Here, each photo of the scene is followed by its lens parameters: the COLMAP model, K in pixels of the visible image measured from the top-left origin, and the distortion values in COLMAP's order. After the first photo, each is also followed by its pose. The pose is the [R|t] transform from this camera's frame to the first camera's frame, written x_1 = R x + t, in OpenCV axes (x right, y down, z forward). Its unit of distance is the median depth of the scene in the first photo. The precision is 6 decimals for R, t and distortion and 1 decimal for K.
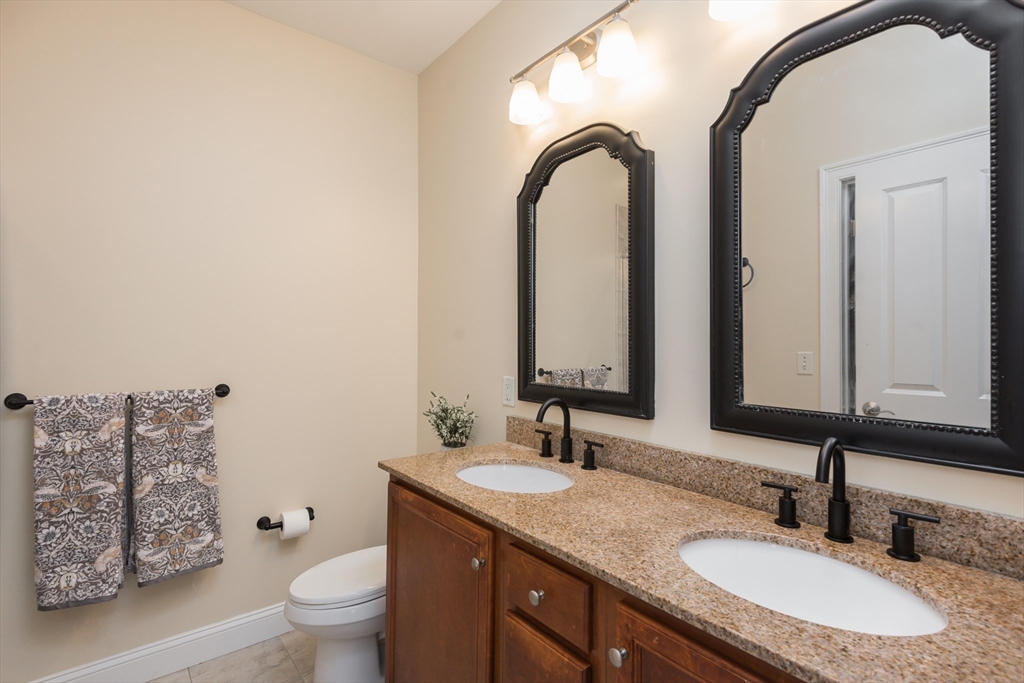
lens RADIAL K [[460.4, 0, 510.5], [0, 460.4, 338.8], [0, 0, 1]] dist [0.037859, -0.022123]
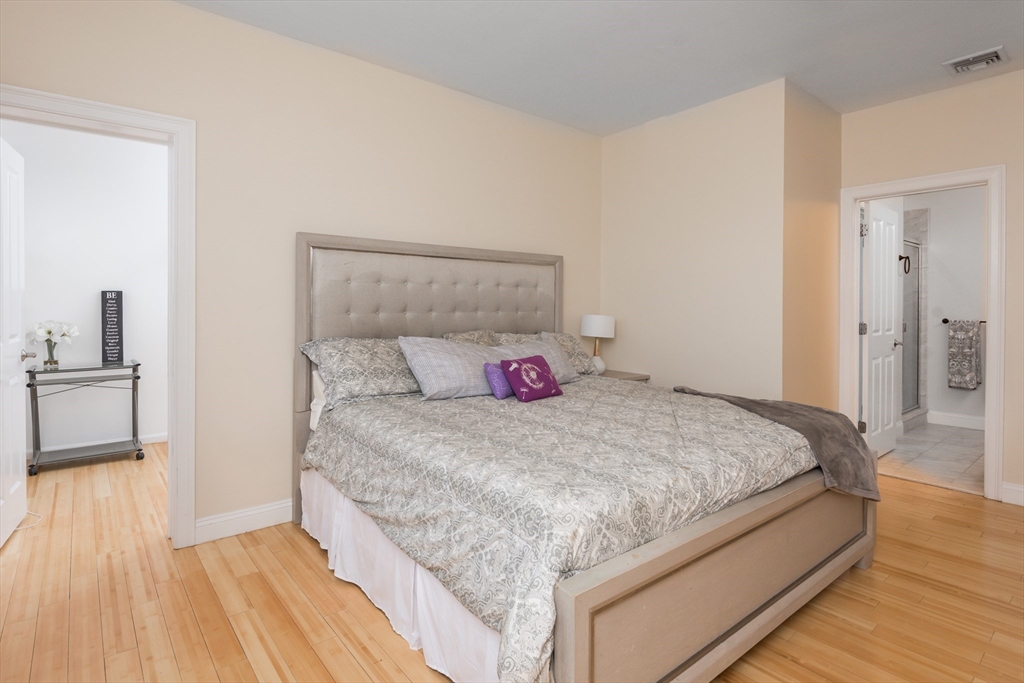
lens RADIAL K [[548.4, 0, 507.6], [0, 548.4, 315.5], [0, 0, 1]] dist [-0.004367, -0.001678]
pose [[-0.004031, 0.007784, -0.999962, 2.391545], [0.002789, 0.999966, 0.007773, 0.057689], [0.999988, -0.002757, -0.004052, -1.751722]]
